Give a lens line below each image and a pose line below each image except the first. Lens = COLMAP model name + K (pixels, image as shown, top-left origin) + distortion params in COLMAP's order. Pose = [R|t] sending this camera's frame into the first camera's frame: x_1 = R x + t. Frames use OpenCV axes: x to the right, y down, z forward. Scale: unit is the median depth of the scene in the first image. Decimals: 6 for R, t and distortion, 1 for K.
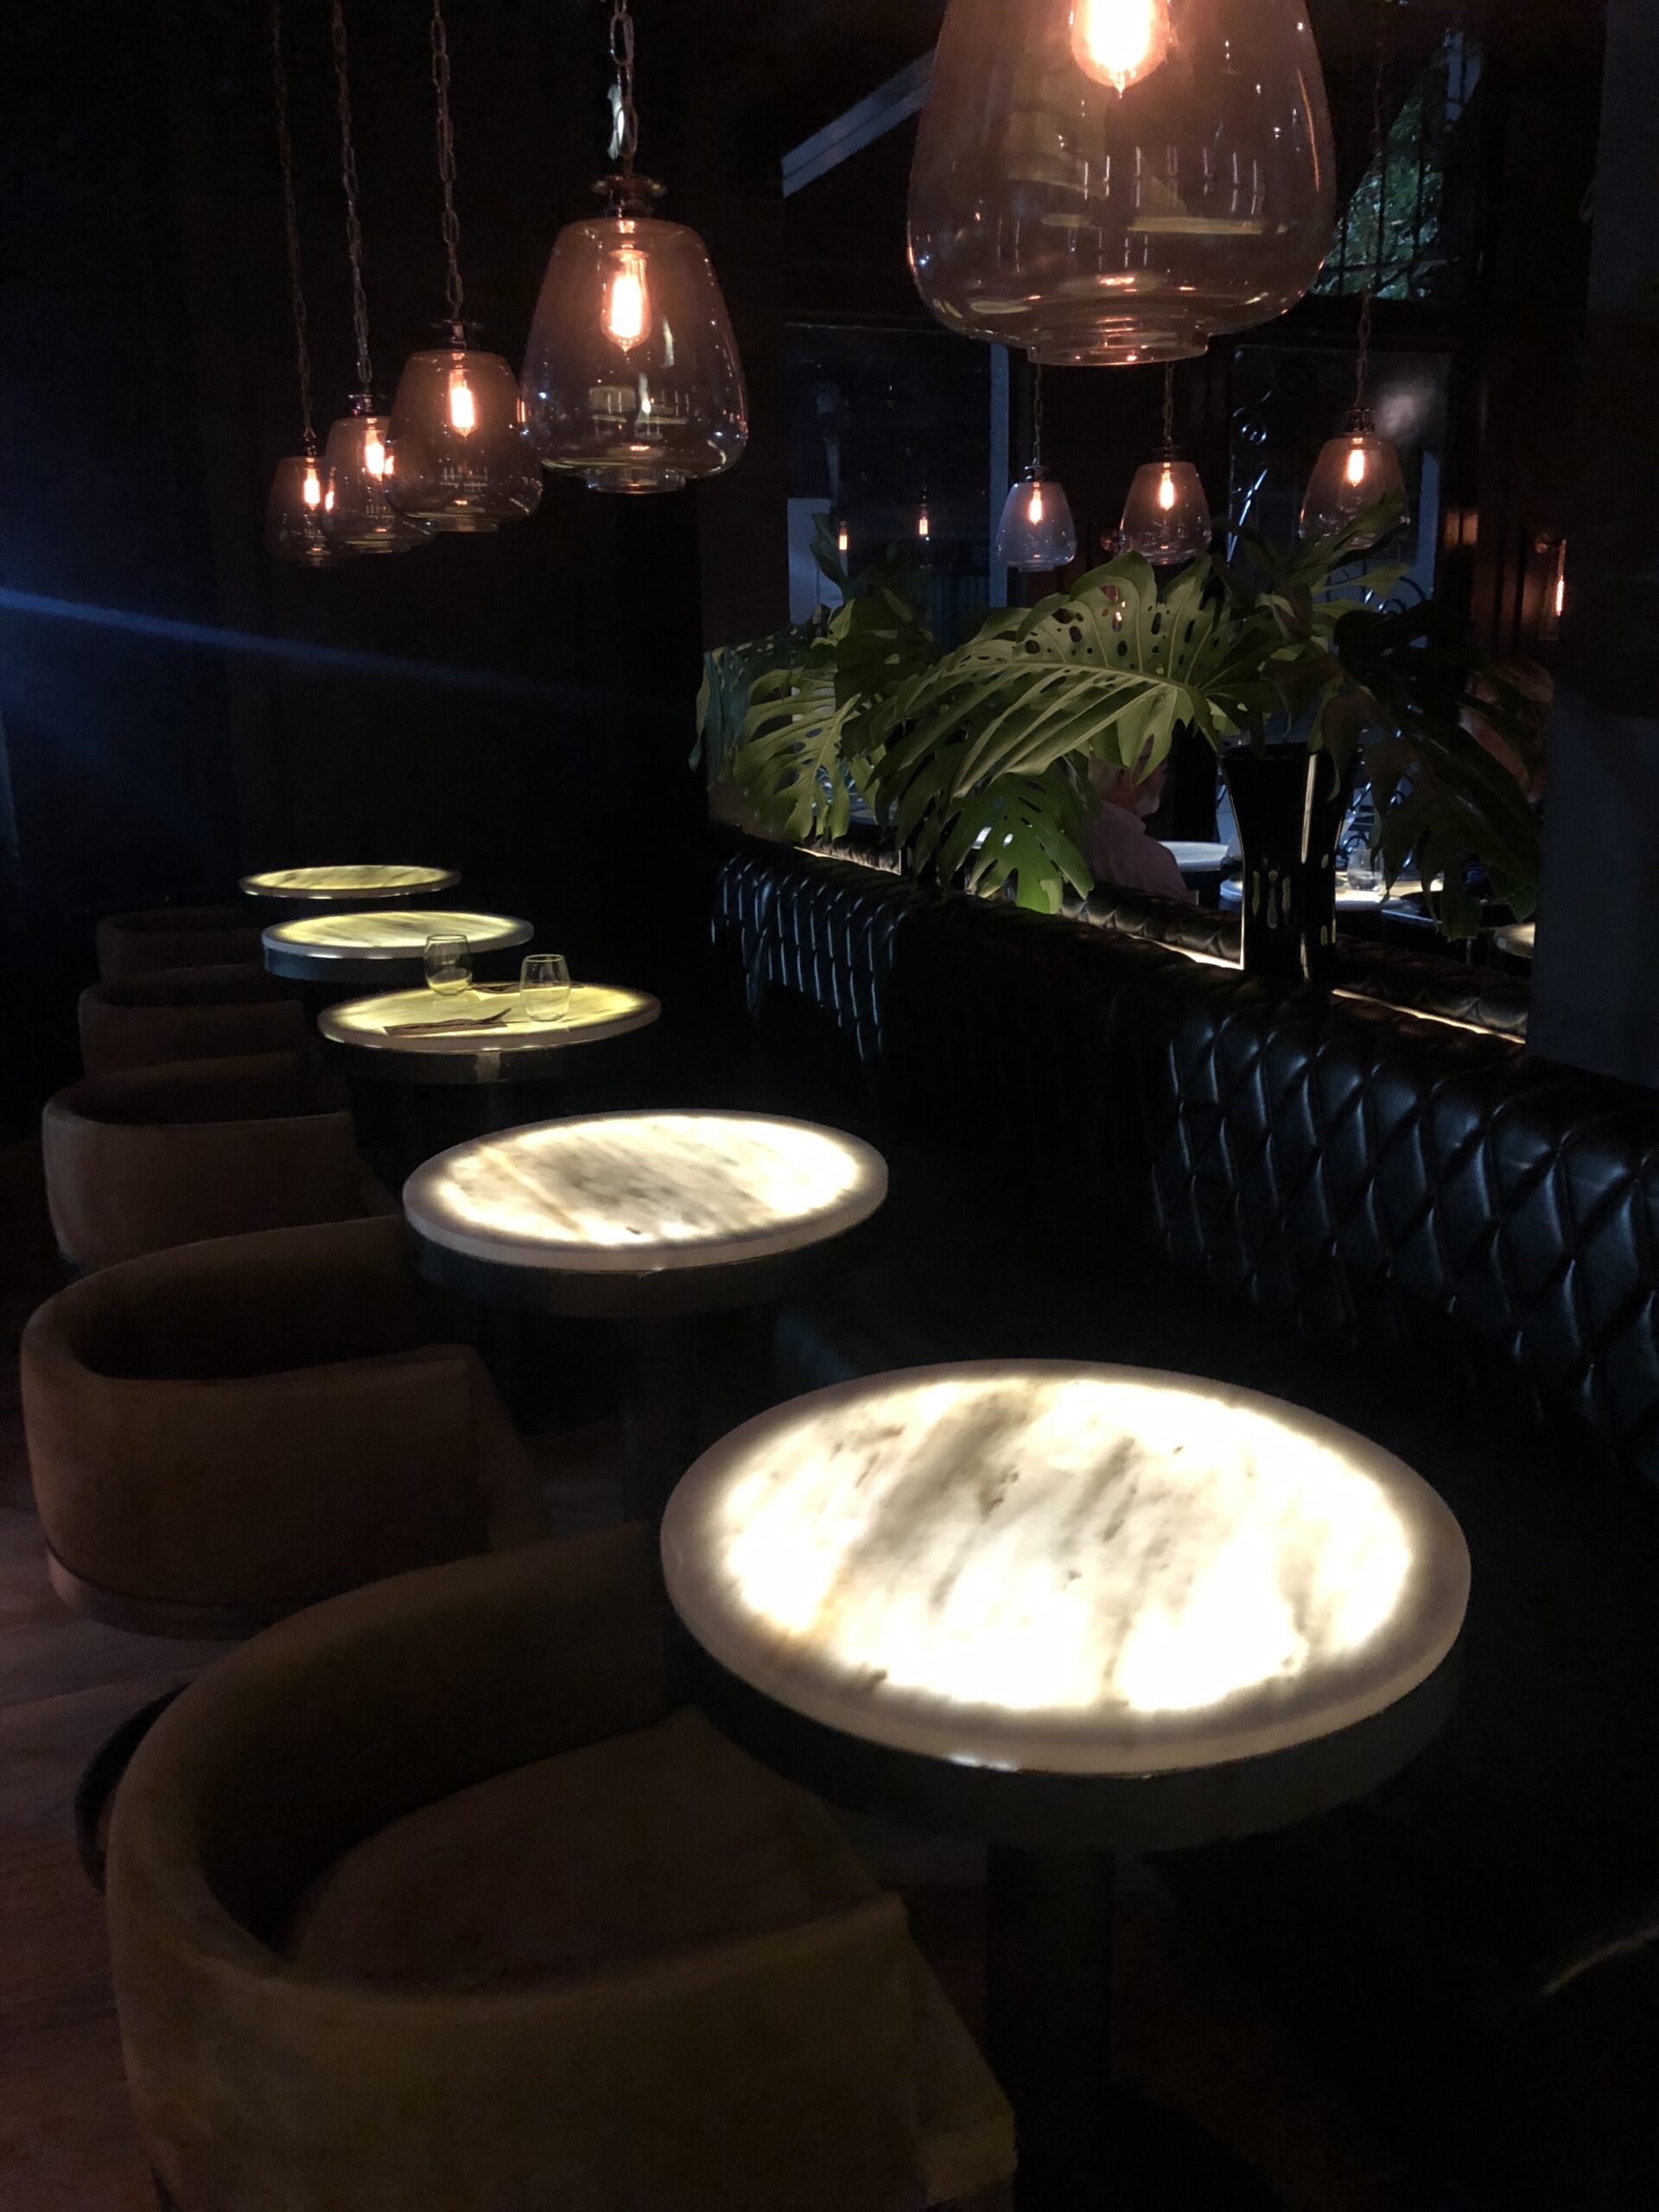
lens RADIAL K [[1835.4, 0, 831.3], [0, 1835.4, 1095.7], [0, 0, 1]] dist [0.064956, -0.069944]
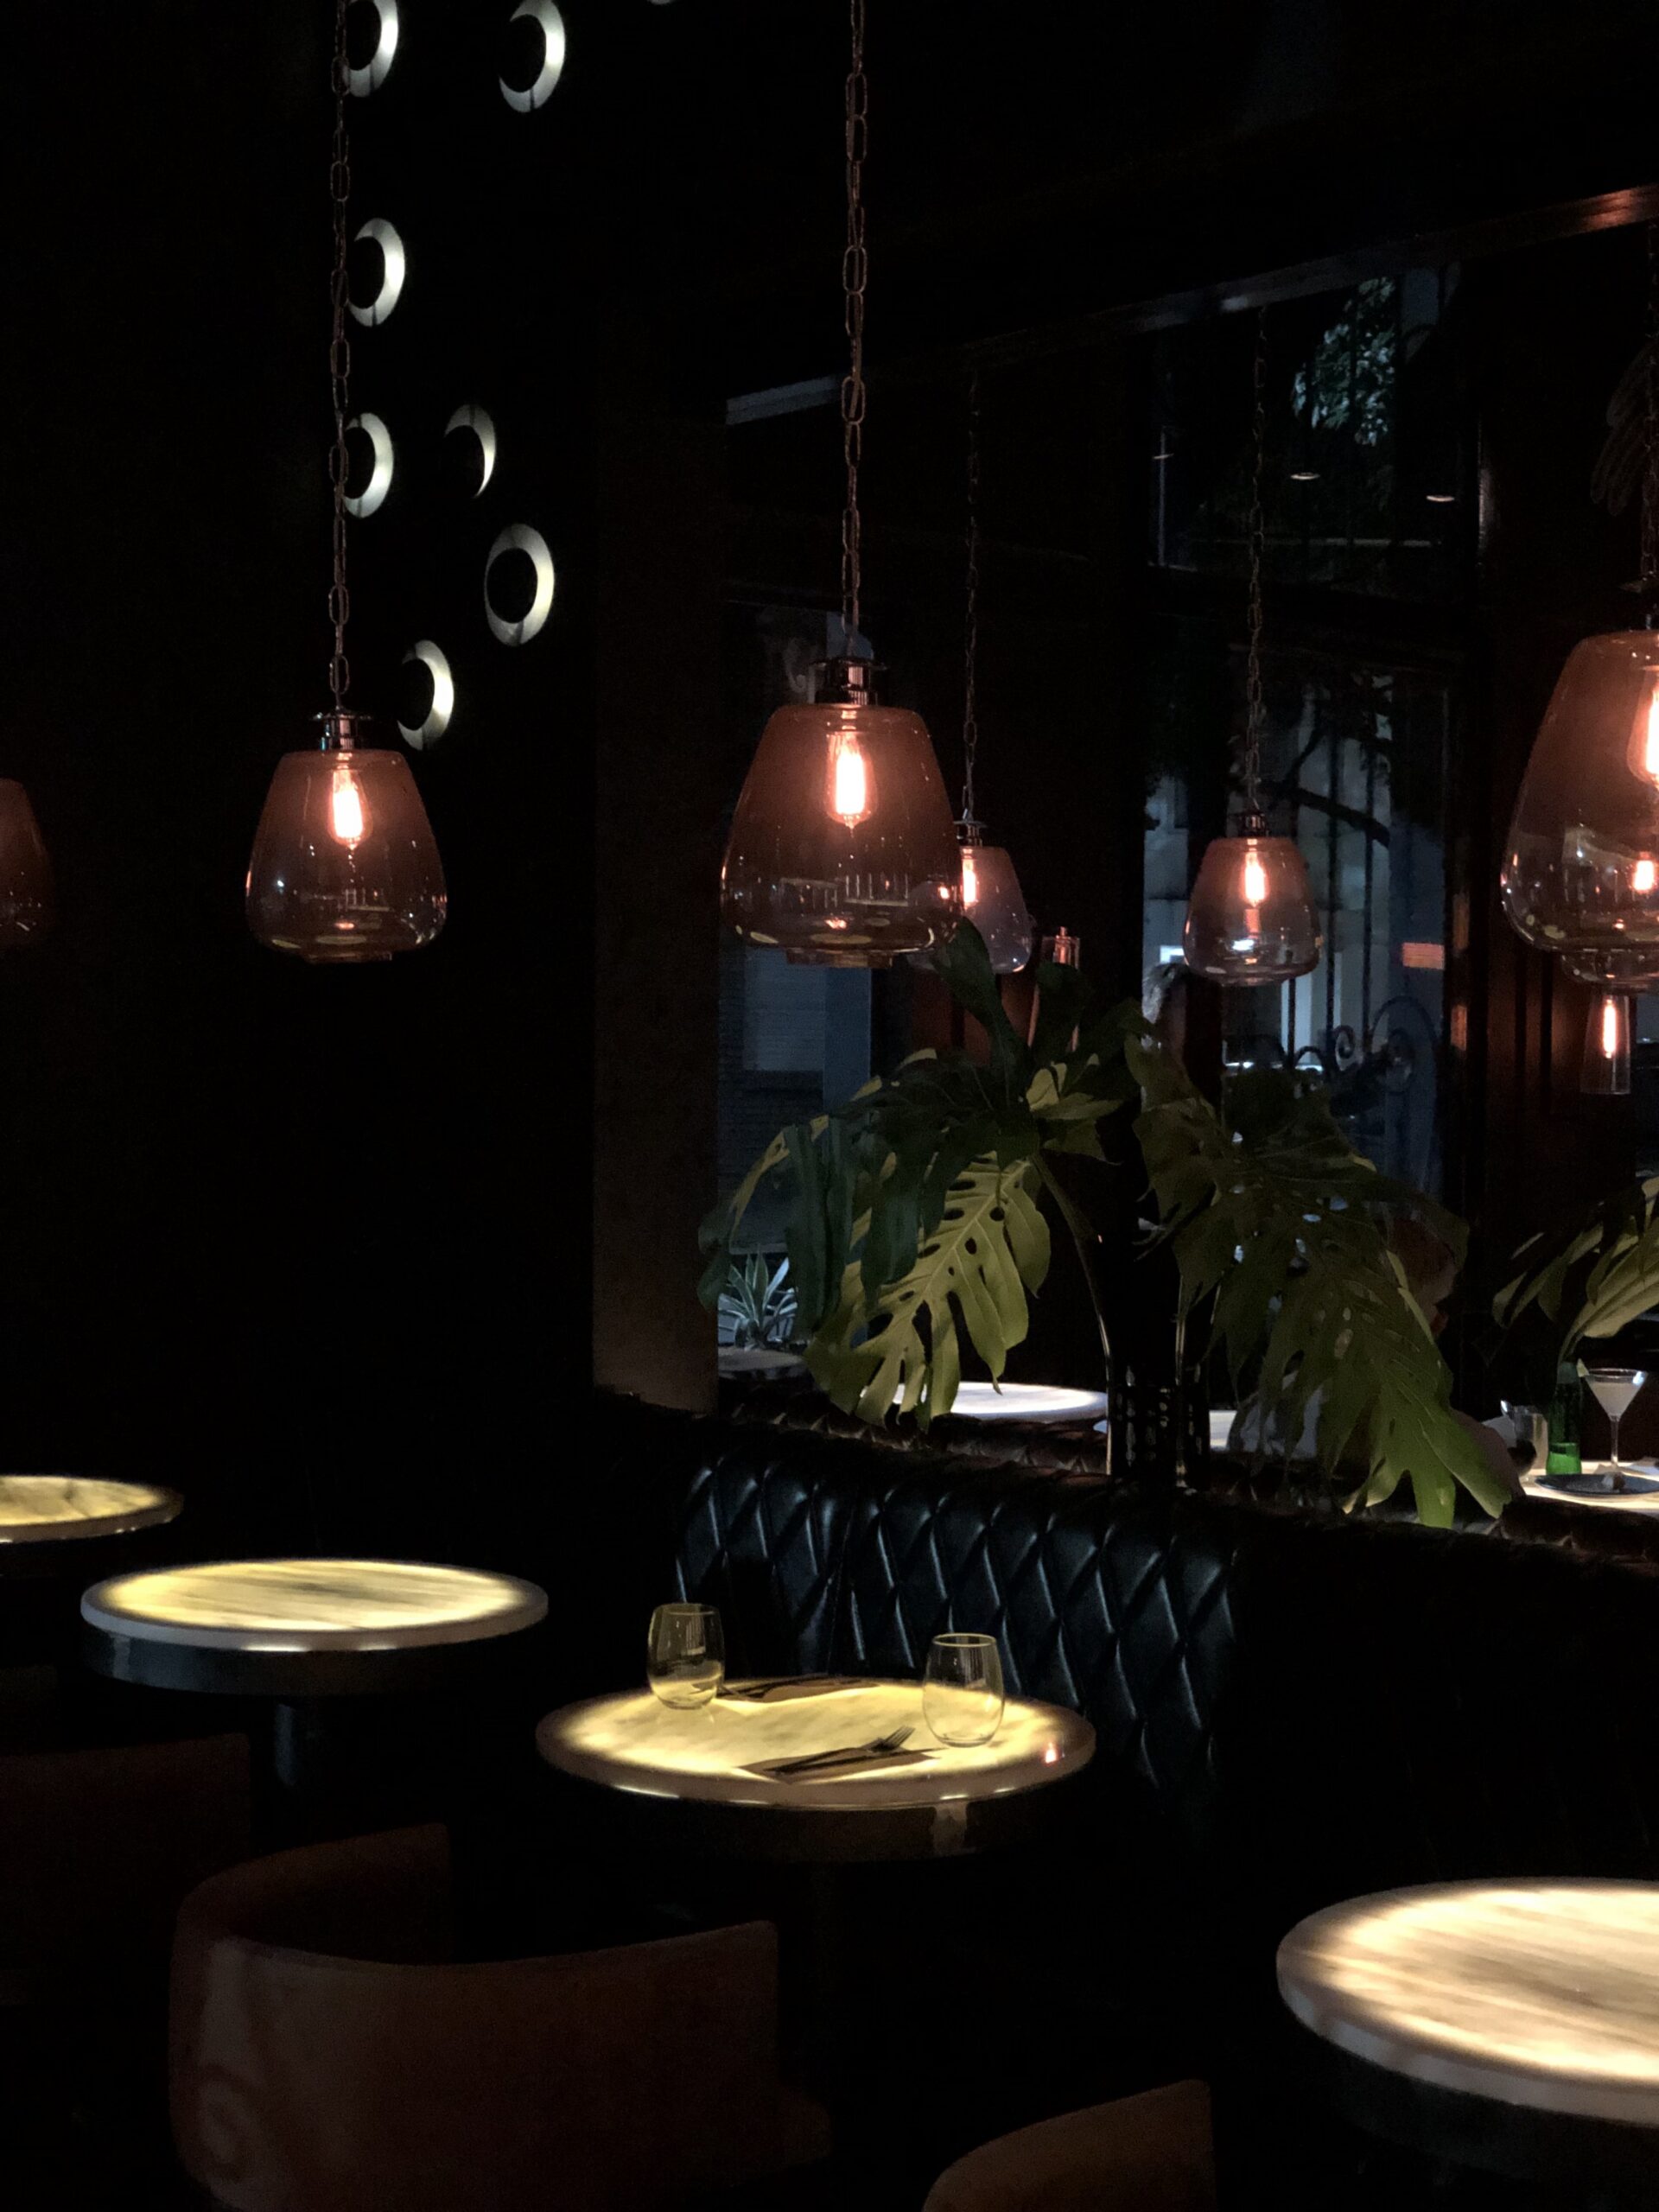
lens RADIAL K [[3353.9, 0, 823.8], [0, 3353.9, 1143.5], [0, 0, 1]] dist [0.062760, 0.053419]
pose [[0.947818, 0.011604, 0.318601, -0.583268], [0.053153, 0.979599, -0.193806, -0.023762], [-0.314350, 0.200627, 0.927865, -0.057771]]
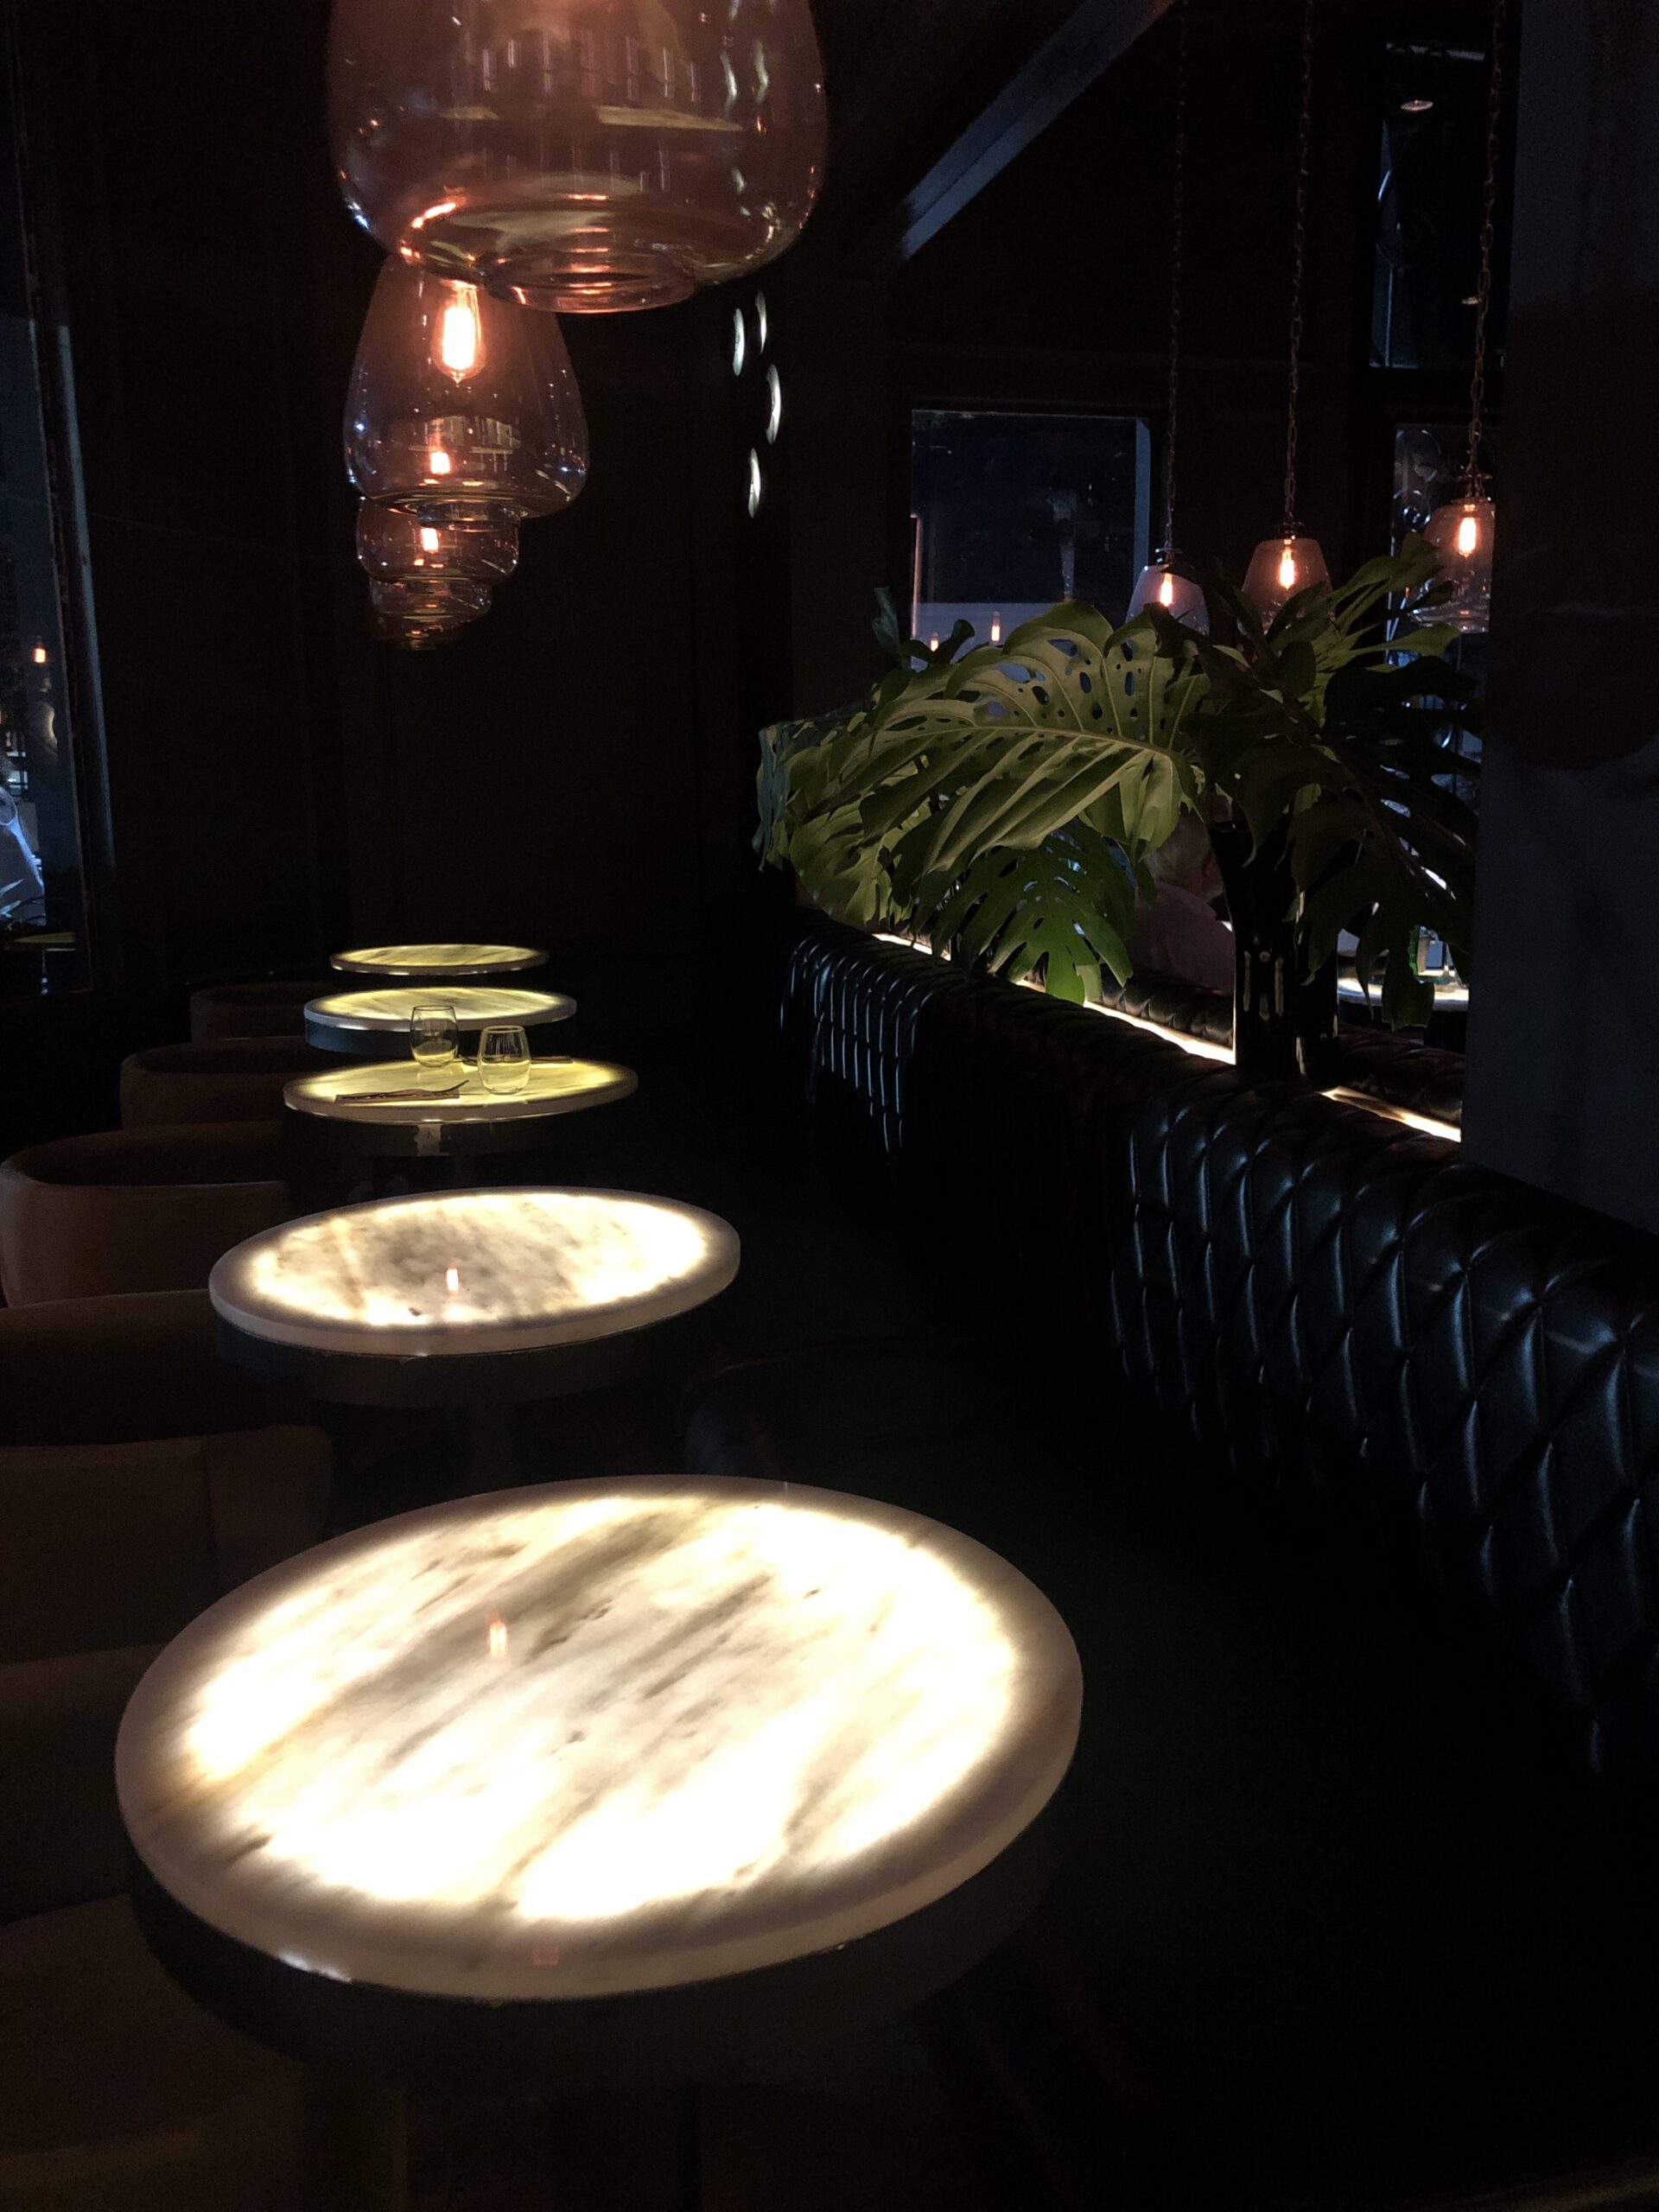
lens RADIAL K [[1834.8, 0, 823.3], [0, 1834.8, 1096.1], [0, 0, 1]] dist [0.064517, -0.097724]
pose [[0.989122, 0.031972, -0.143582, 0.156154], [-0.039909, 0.997810, -0.052742, 0.004341], [0.141582, 0.057899, 0.988232, 0.076727]]
